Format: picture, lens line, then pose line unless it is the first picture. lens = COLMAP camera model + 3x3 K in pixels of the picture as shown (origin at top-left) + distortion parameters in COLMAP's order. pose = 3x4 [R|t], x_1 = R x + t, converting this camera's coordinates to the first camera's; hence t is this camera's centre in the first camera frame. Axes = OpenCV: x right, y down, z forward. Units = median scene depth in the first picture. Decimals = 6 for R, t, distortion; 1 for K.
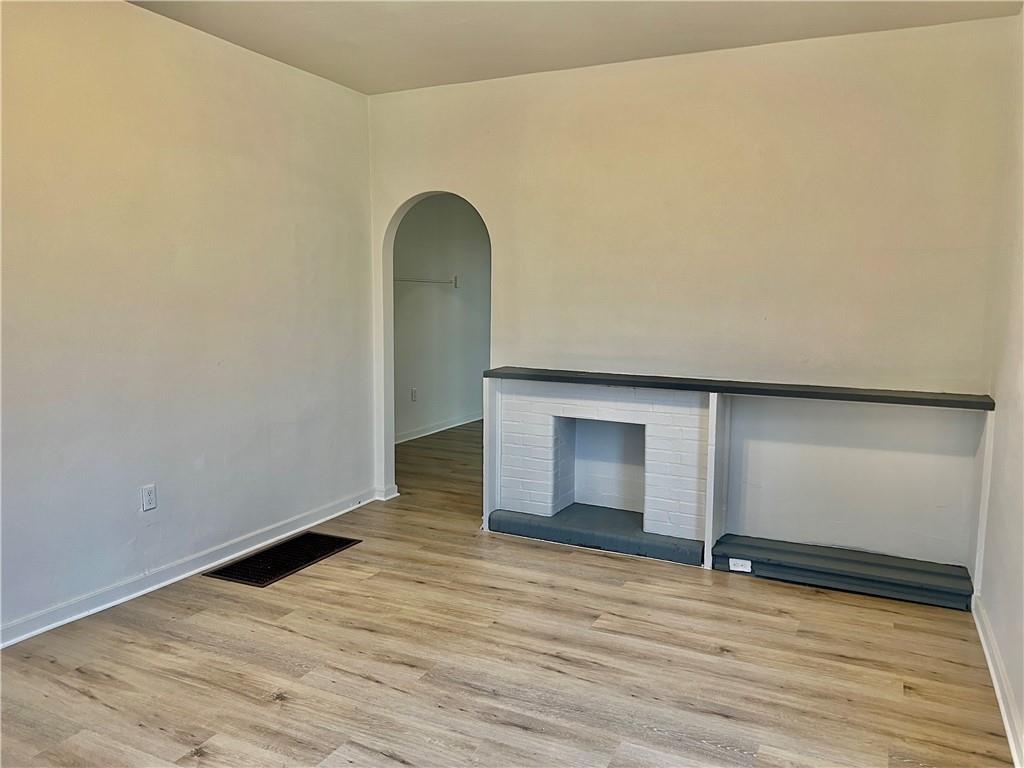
lens RADIAL K [[777.2, 0, 512.0], [0, 777.2, 384.0], [0, 0, 1]] dist [0.062528, -0.081467]
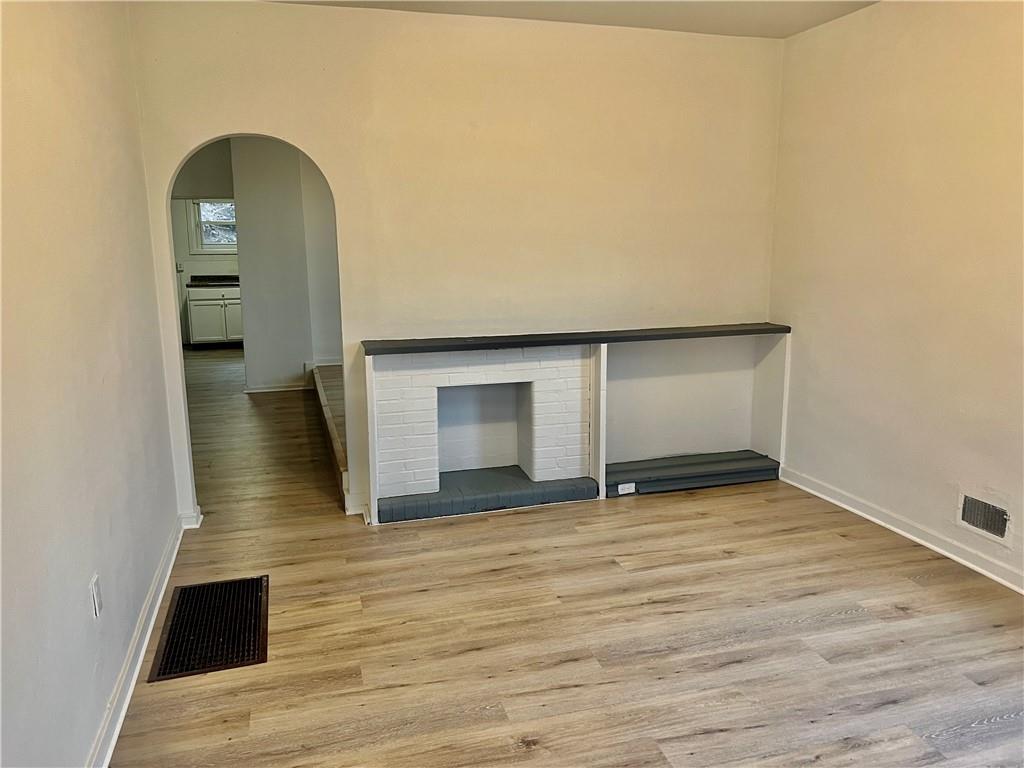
lens RADIAL K [[782.6, 0, 517.1], [0, 782.6, 360.2], [0, 0, 1]] dist [0.048291, -0.052547]
pose [[0.736093, -0.126636, 0.664929, -0.613872], [0.101204, 0.991891, 0.076871, -0.067193], [-0.669272, 0.010709, 0.742940, 0.260377]]
